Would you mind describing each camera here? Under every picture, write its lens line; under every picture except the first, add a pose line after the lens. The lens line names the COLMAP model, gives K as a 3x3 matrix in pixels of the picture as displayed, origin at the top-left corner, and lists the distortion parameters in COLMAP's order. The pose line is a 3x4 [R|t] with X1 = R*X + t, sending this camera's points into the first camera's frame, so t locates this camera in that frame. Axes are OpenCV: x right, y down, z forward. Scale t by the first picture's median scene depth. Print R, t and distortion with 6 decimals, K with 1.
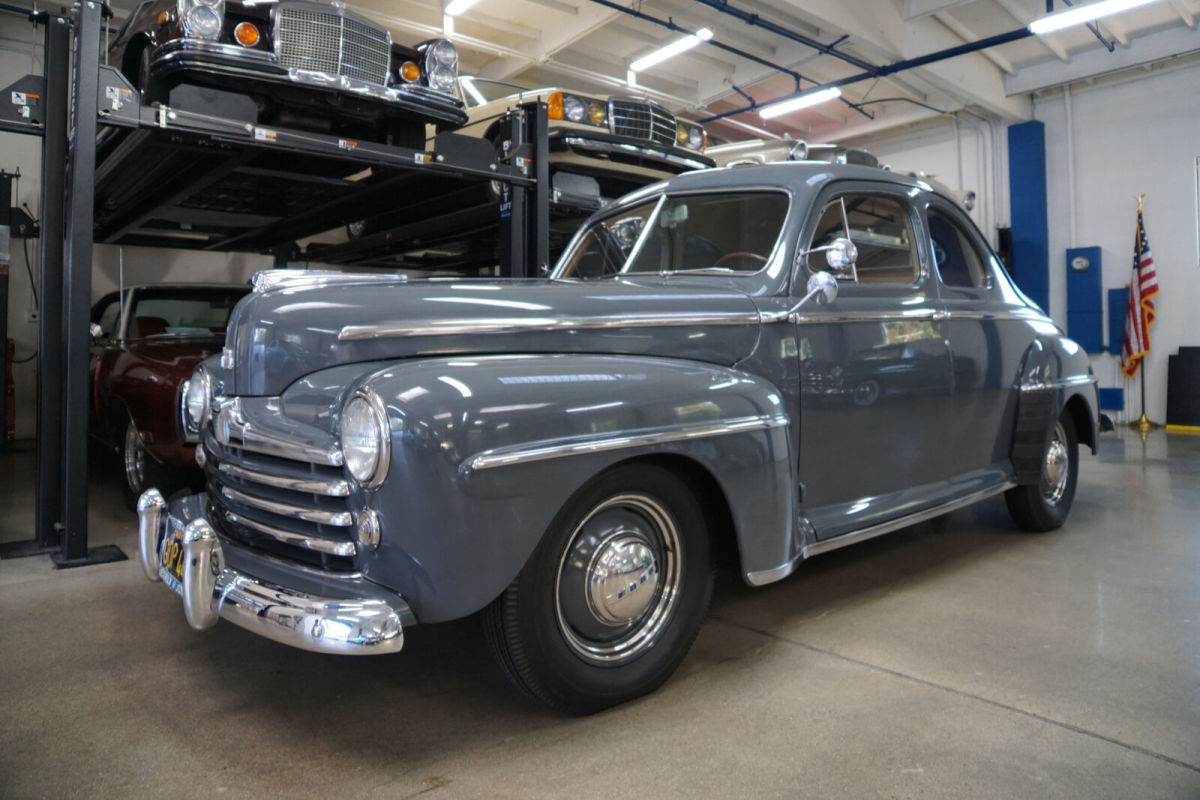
lens RADIAL K [[821.7, 0, 594.4], [0, 821.7, 320.3], [0, 0, 1]] dist [-0.144974, 0.103185]
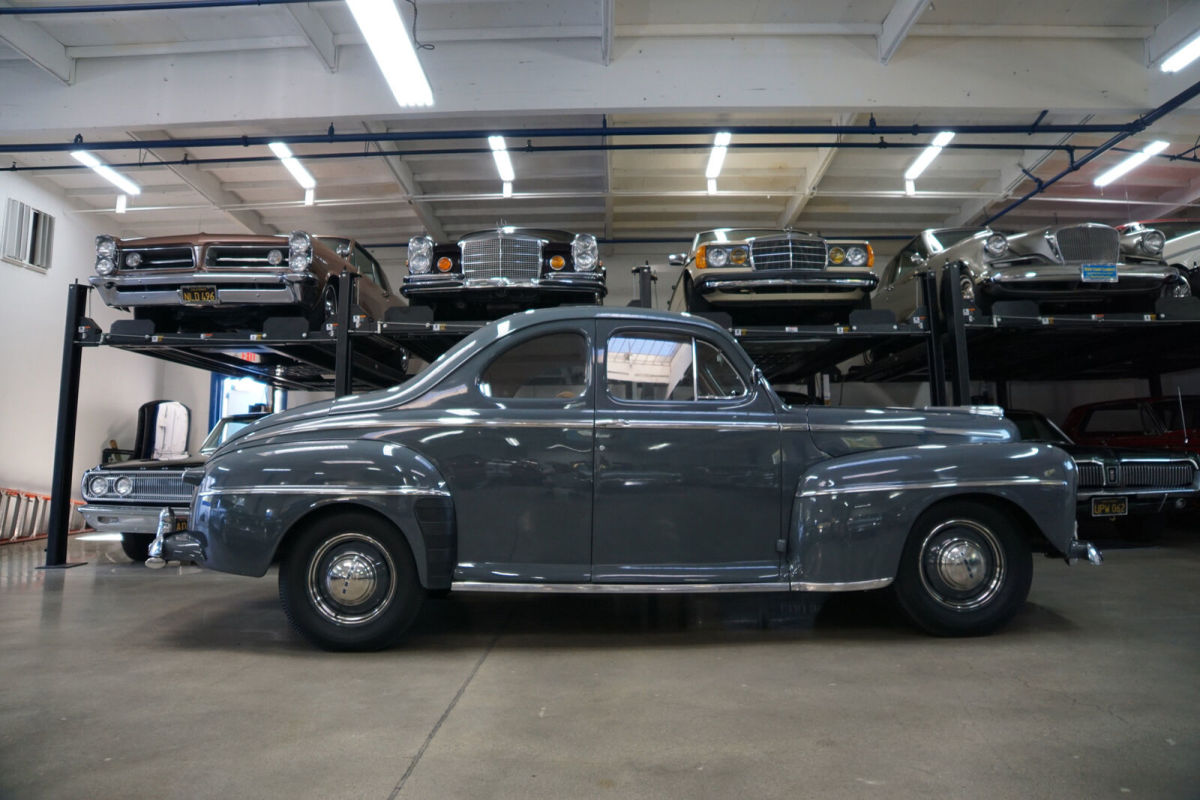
lens RADIAL K [[816.1, 0, 598.3], [0, 816.1, 321.6], [0, 0, 1]] dist [-0.137564, 0.091296]
pose [[0.759352, -0.119472, -0.639618, 0.726388], [0.038513, 0.989528, -0.139107, 0.001724], [0.649539, 0.080997, 0.756002, -0.045497]]
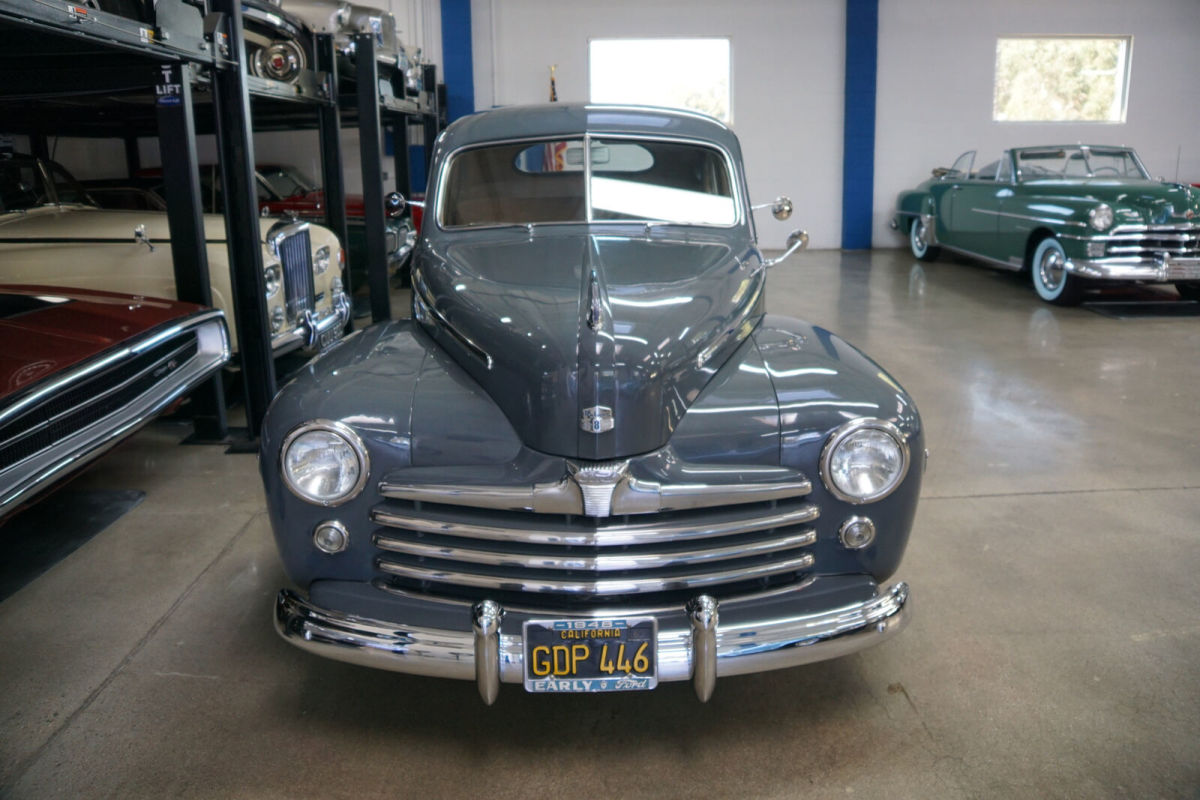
lens RADIAL K [[819.9, 0, 596.0], [0, 819.9, 318.4], [0, 0, 1]] dist [-0.141210, 0.098150]
pose [[0.638917, -0.164256, 0.751535, -0.468724], [-0.010270, 0.975030, 0.221834, -0.103763], [-0.769207, -0.149451, 0.621276, 0.216224]]
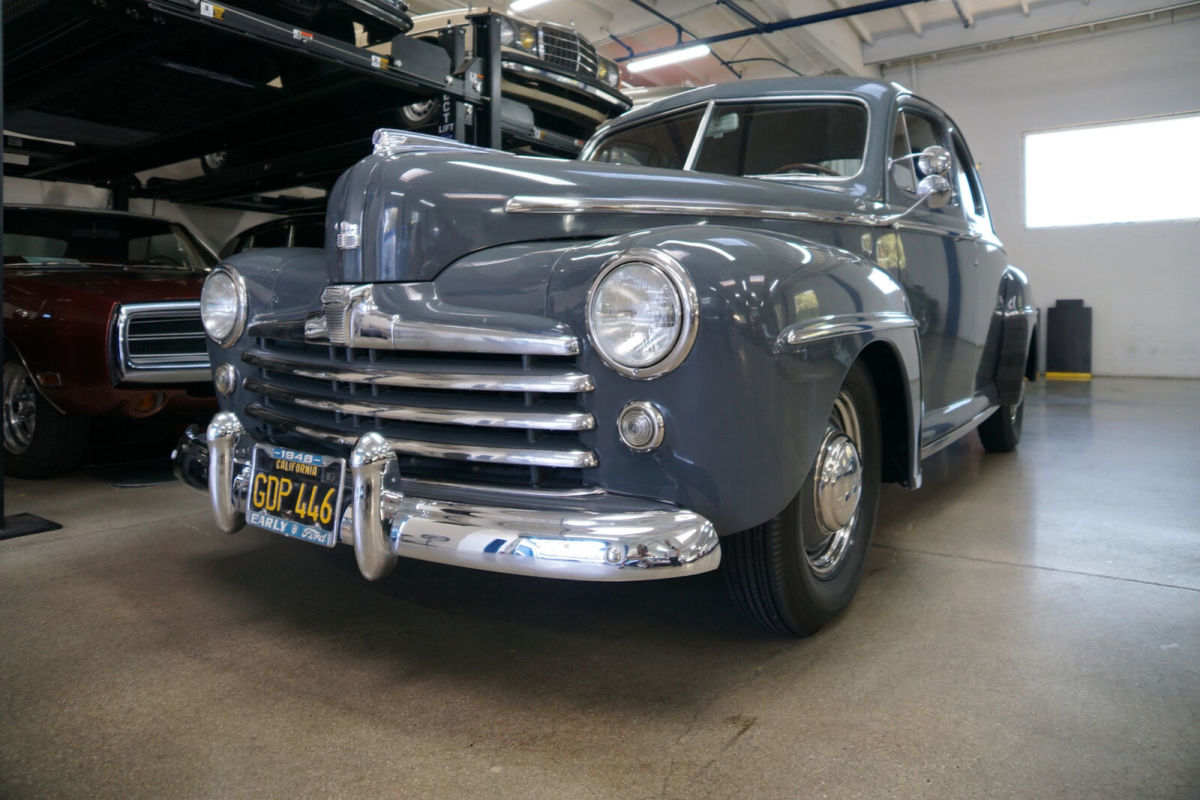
lens RADIAL K [[822.4, 0, 594.3], [0, 822.4, 319.8], [0, 0, 1]] dist [-0.139450, 0.097431]
pose [[0.968600, -0.000841, 0.248622, -0.184638], [-0.008406, 0.999312, 0.036128, 0.043032], [-0.248481, -0.037084, 0.967927, 0.078393]]
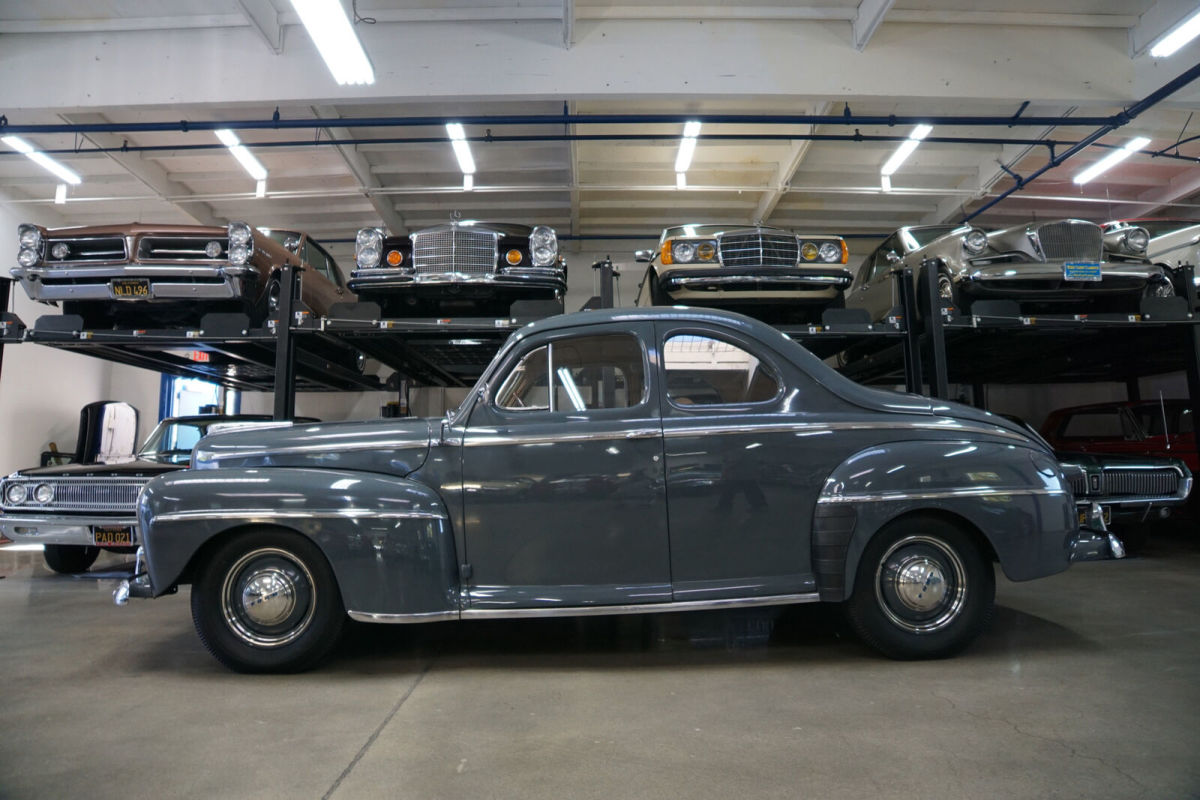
lens RADIAL K [[819.9, 0, 596.0], [0, 819.9, 318.4], [0, 0, 1]] dist [-0.141210, 0.098150]
pose [[0.776934, -0.119039, -0.618226, 0.699895], [0.037064, 0.988908, -0.143834, -0.002099], [0.628490, 0.088835, 0.772728, 0.028006]]
